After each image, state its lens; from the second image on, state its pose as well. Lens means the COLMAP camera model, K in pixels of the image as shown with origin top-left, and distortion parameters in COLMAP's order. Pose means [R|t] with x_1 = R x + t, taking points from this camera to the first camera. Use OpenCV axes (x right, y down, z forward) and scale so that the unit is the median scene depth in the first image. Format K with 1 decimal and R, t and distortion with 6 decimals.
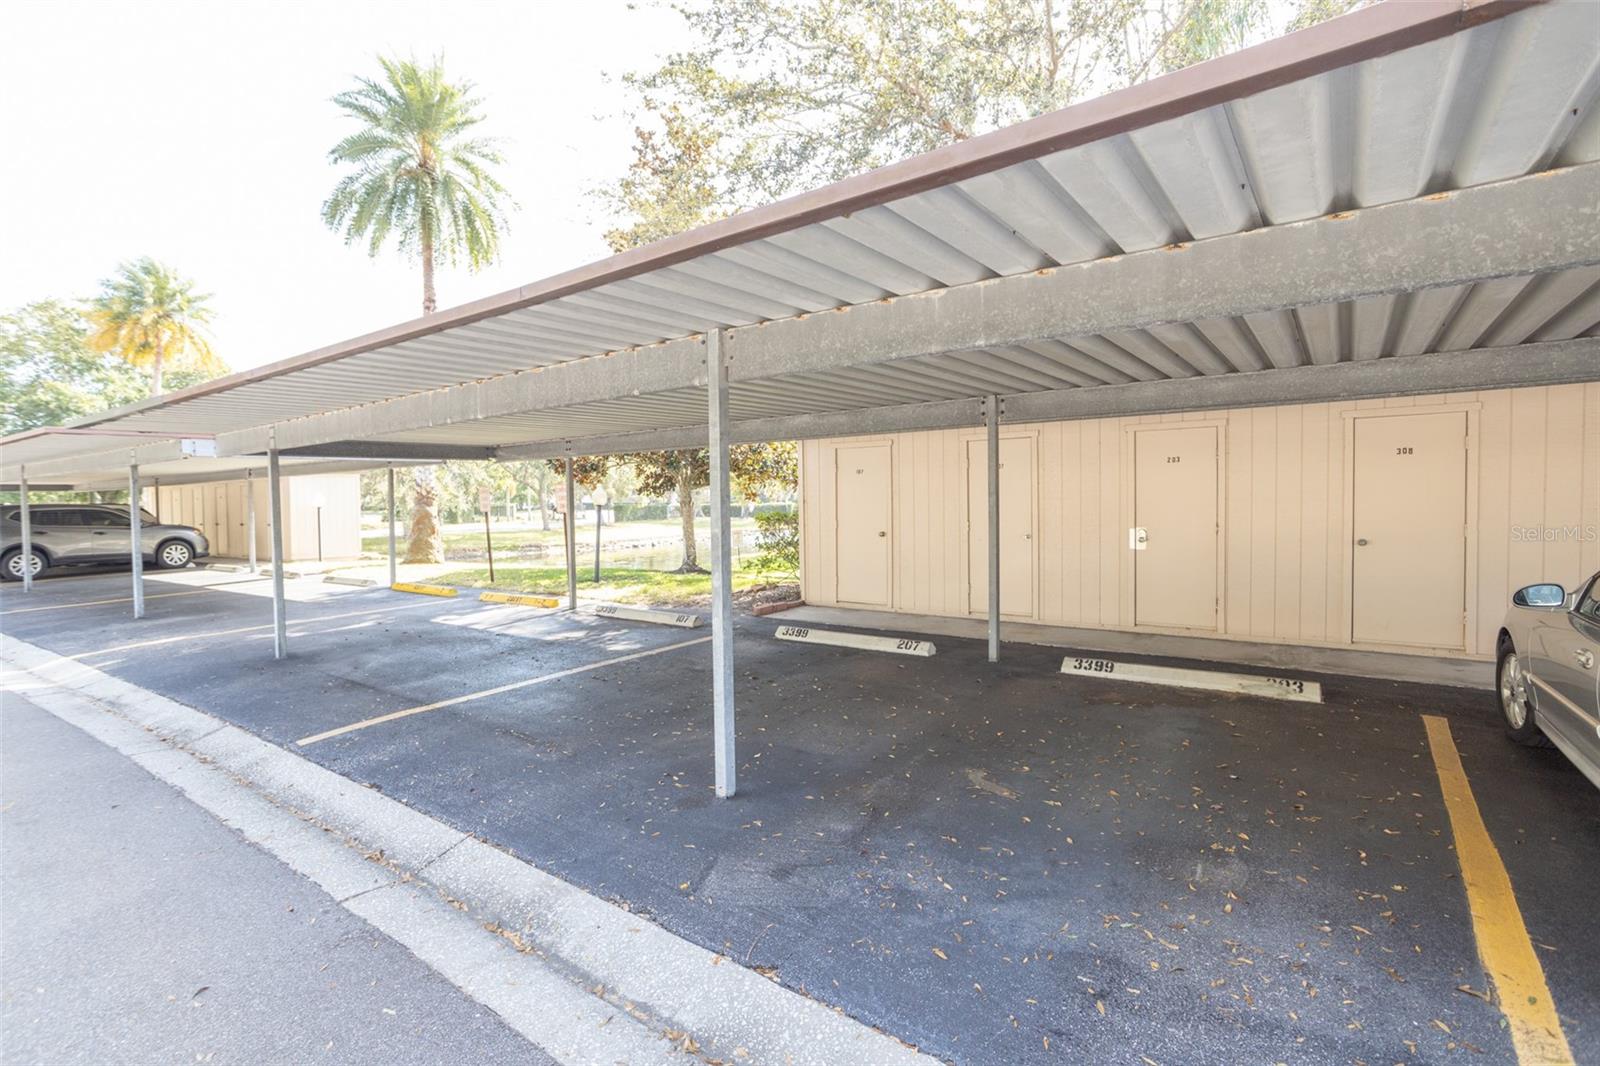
lens RADIAL K [[762.7, 0, 792.8], [0, 762.7, 529.3], [0, 0, 1]] dist [-0.052510, 0.027950]
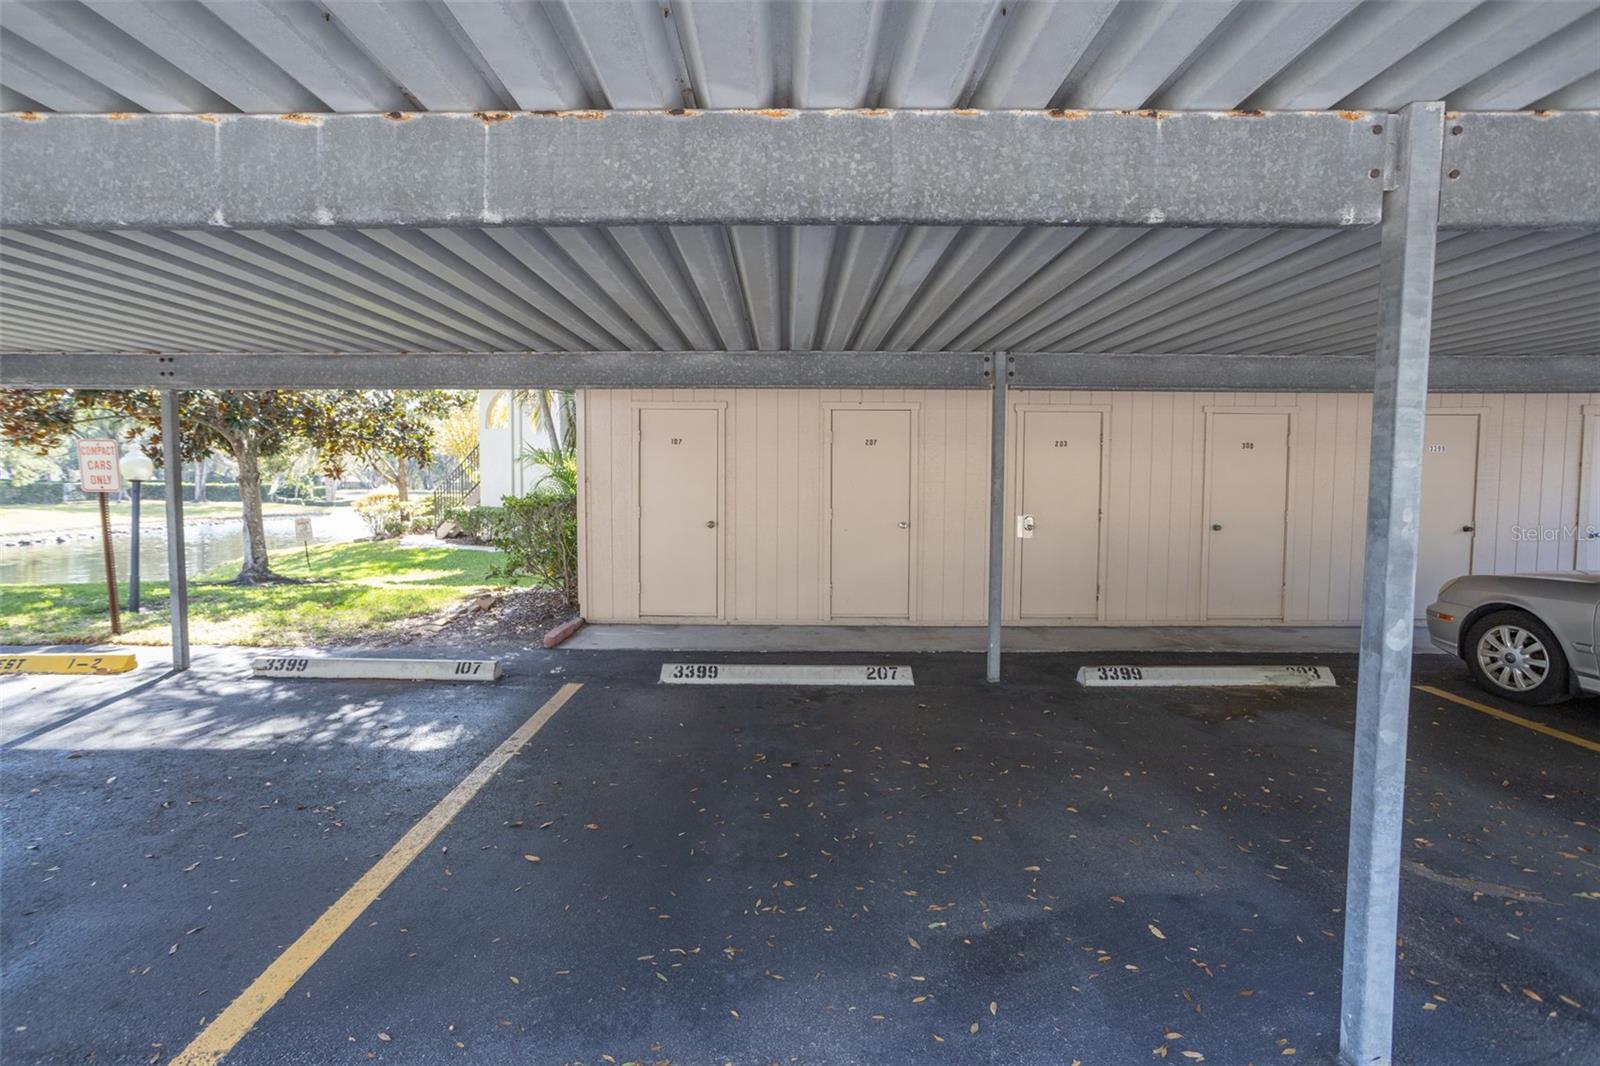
lens RADIAL K [[762.7, 0, 792.8], [0, 762.7, 529.3], [0, 0, 1]] dist [-0.052510, 0.027950]
pose [[0.805428, -0.017295, 0.592441, -0.364670], [0.005141, 0.999740, 0.022195, -0.007205], [-0.592671, -0.014831, 0.805308, 0.451212]]
